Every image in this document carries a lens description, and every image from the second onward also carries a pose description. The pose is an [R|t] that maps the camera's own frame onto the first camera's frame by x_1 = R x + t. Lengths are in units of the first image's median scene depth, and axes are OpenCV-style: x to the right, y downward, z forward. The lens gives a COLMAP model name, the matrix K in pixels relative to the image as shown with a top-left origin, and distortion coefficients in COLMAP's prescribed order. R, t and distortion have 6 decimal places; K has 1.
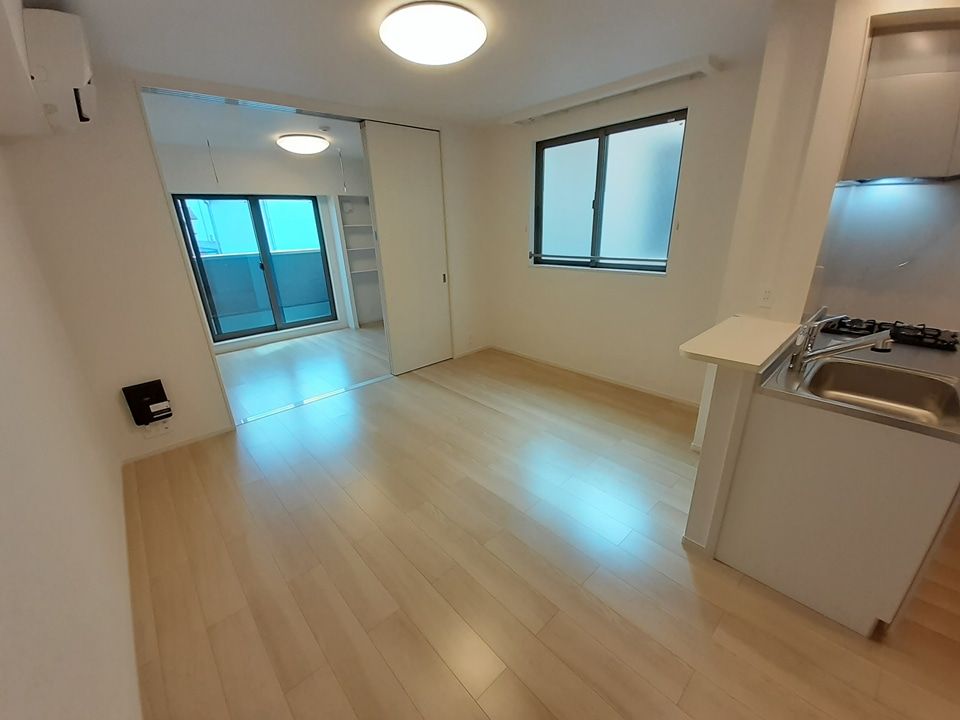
lens RADIAL K [[383.6, 0, 484.7], [0, 383.6, 361.2], [0, 0, 1]] dist [0.036047, -0.022982]
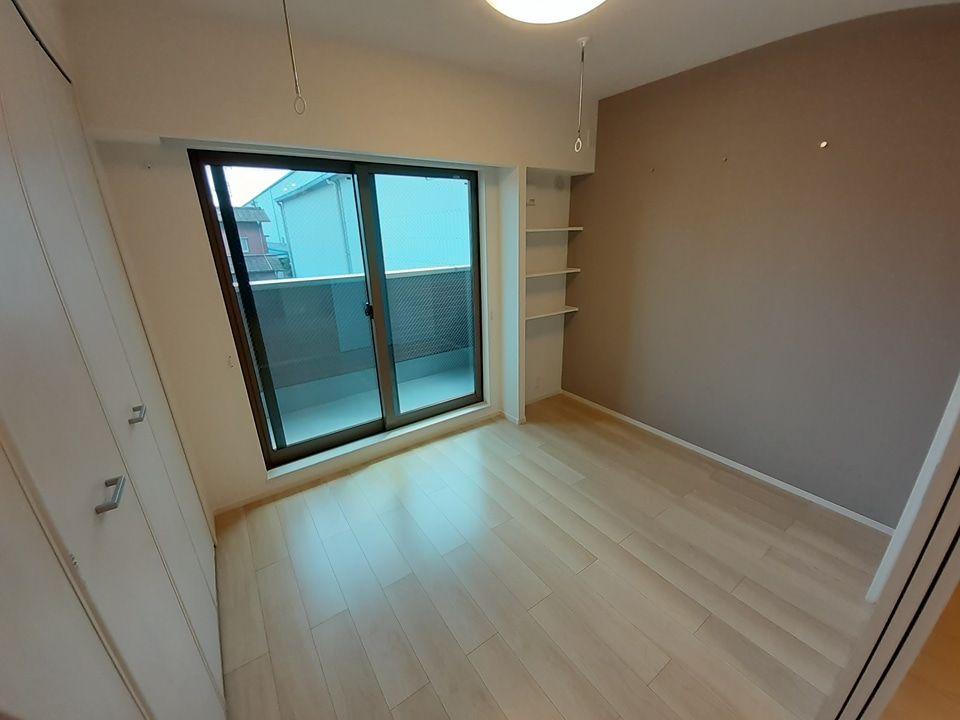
lens RADIAL K [[383.6, 0, 484.7], [0, 383.6, 361.2], [0, 0, 1]] dist [0.036047, -0.022982]
pose [[0.991419, 0.066320, -0.112647, -0.375070], [-0.064442, 0.997716, 0.020237, -0.203836], [0.113732, -0.012804, 0.993429, 0.536375]]
